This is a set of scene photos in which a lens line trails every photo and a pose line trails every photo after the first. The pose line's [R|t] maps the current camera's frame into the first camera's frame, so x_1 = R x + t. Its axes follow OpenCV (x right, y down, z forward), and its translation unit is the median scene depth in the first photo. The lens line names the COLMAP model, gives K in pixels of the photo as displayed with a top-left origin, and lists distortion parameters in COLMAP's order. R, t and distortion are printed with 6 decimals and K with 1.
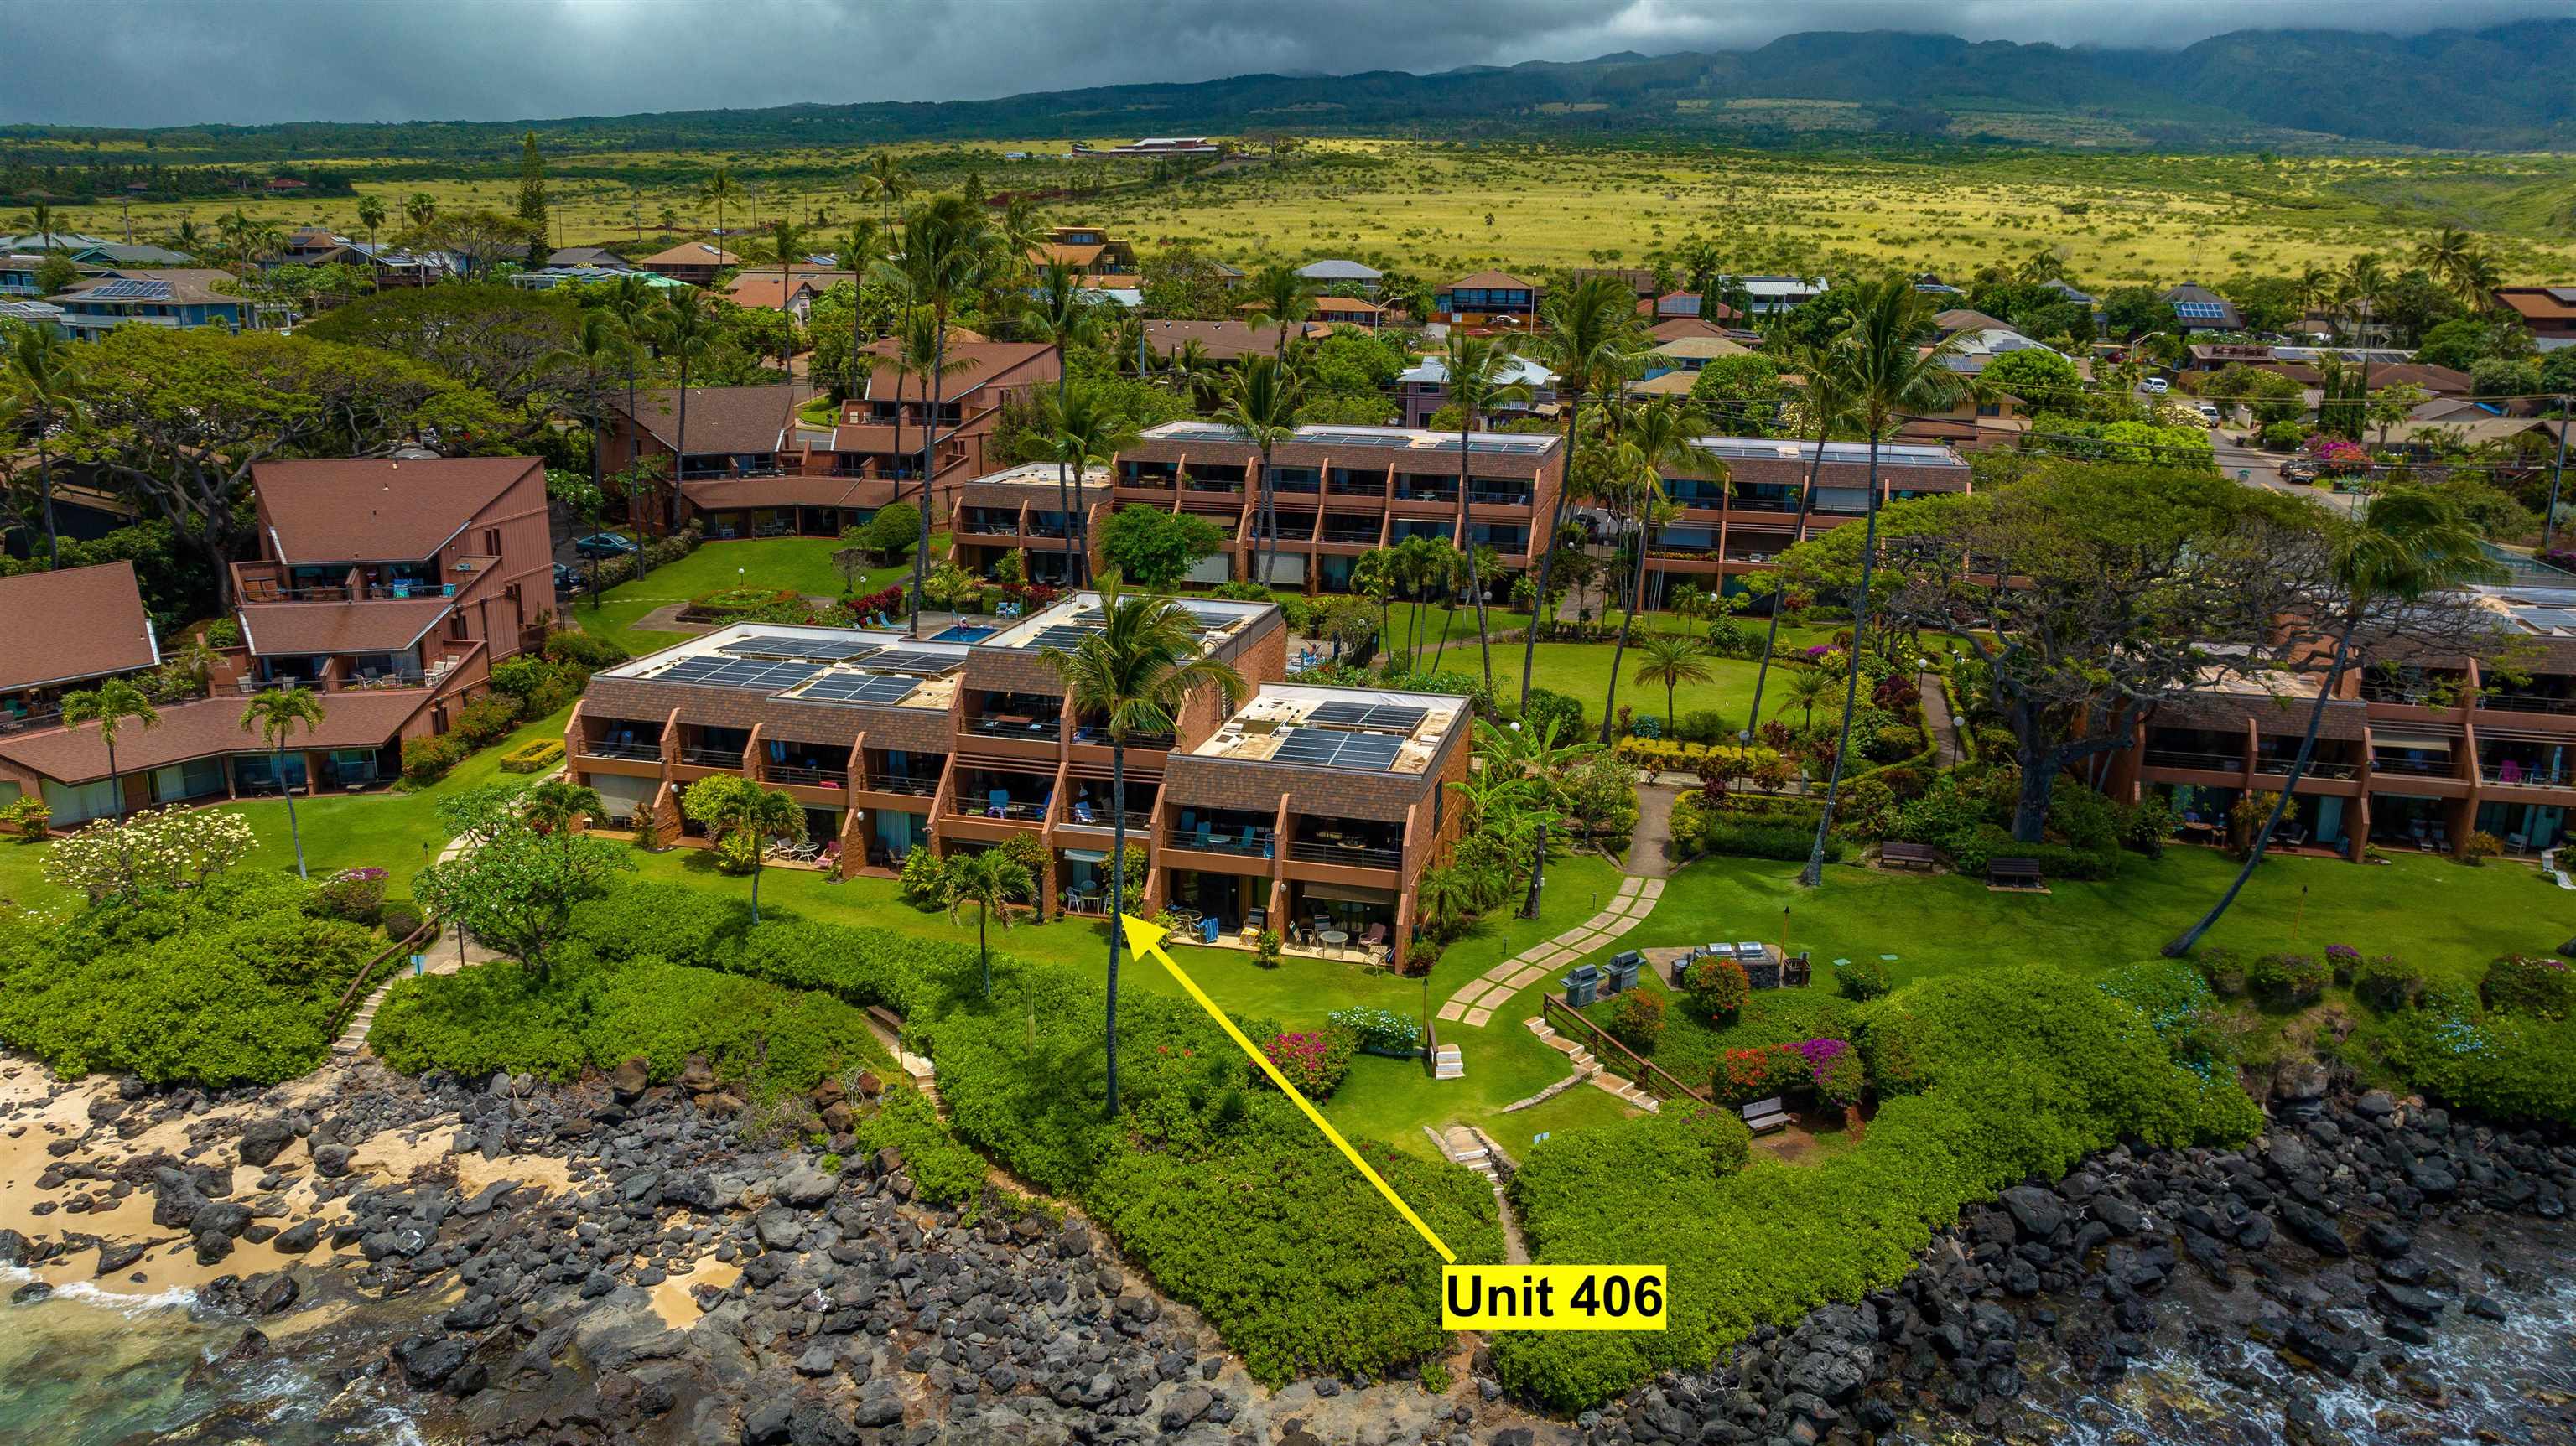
lens RADIAL K [[1819.4, 0, 1290.3], [0, 1819.4, 730.5], [0, 0, 1]] dist [-0.038405, 0.031870]
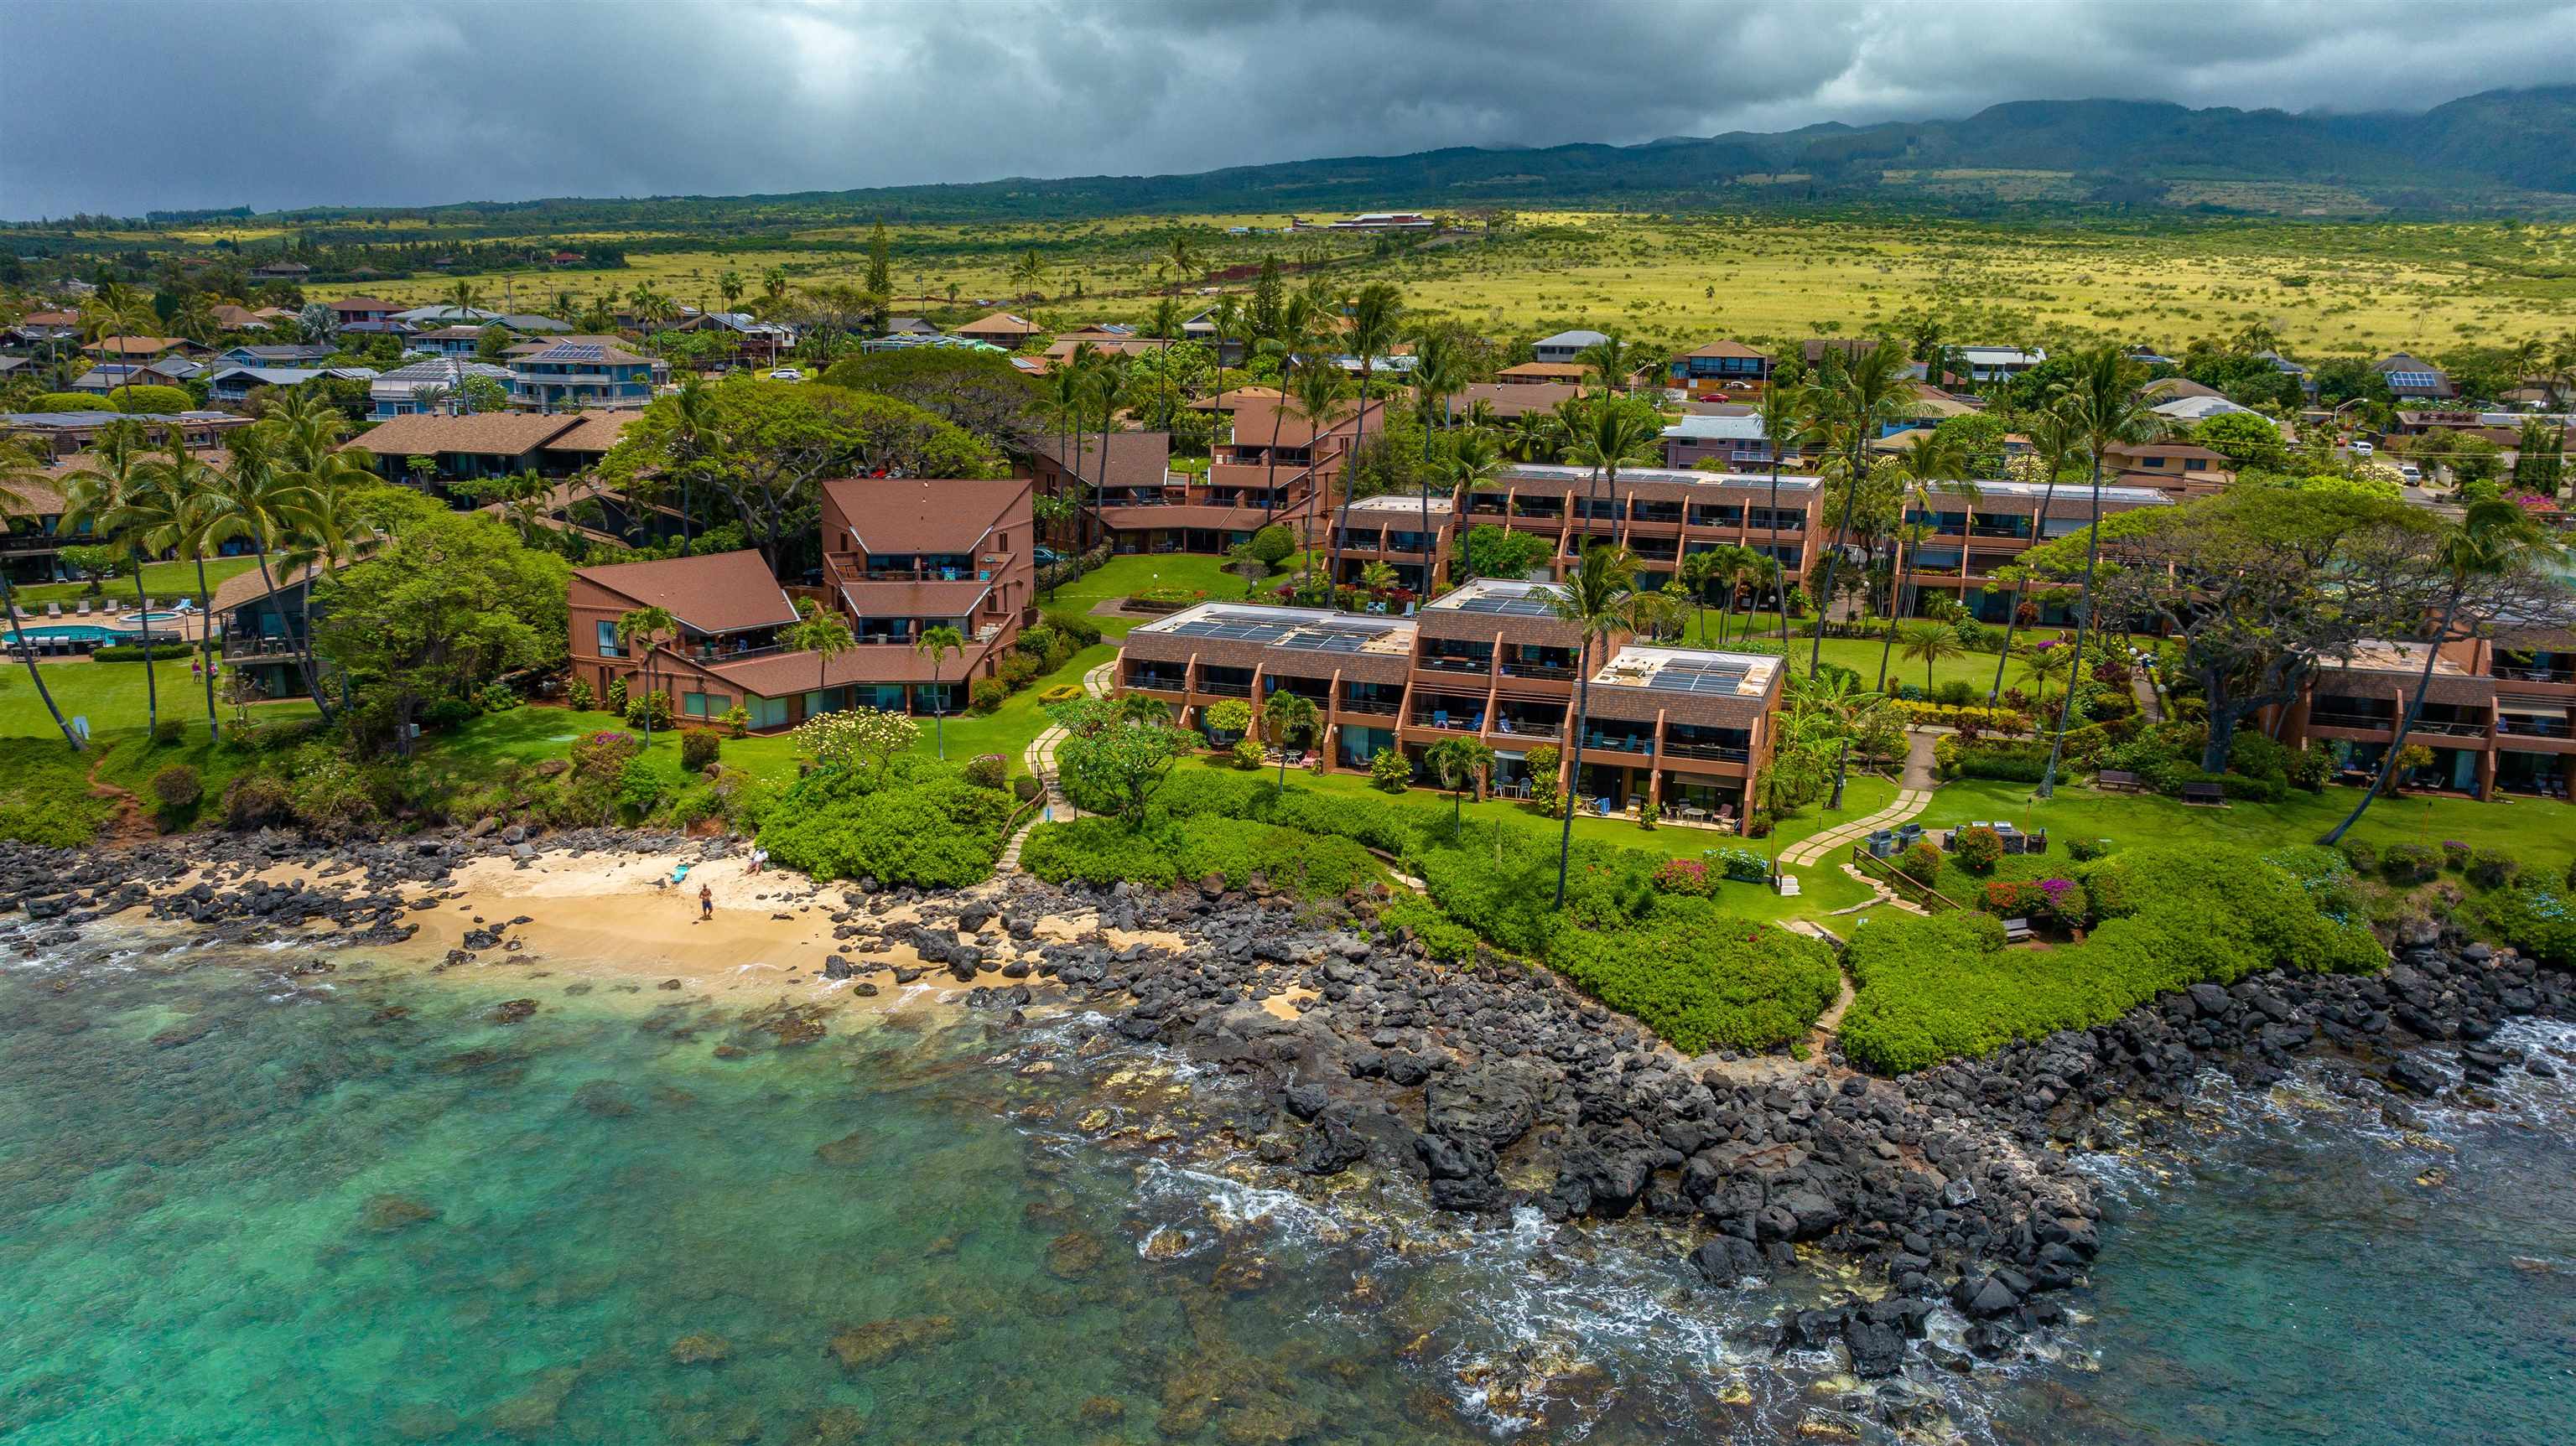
lens RADIAL K [[1819.4, 0, 1271.5], [0, 1819.4, 748.8], [0, 0, 1]] dist [-0.038405, 0.031870]
pose [[0.993838, 0.025850, -0.107786, -0.110752], [-0.028700, 0.999276, -0.024975, 0.079837], [0.107062, 0.027914, 0.993860, -0.314632]]
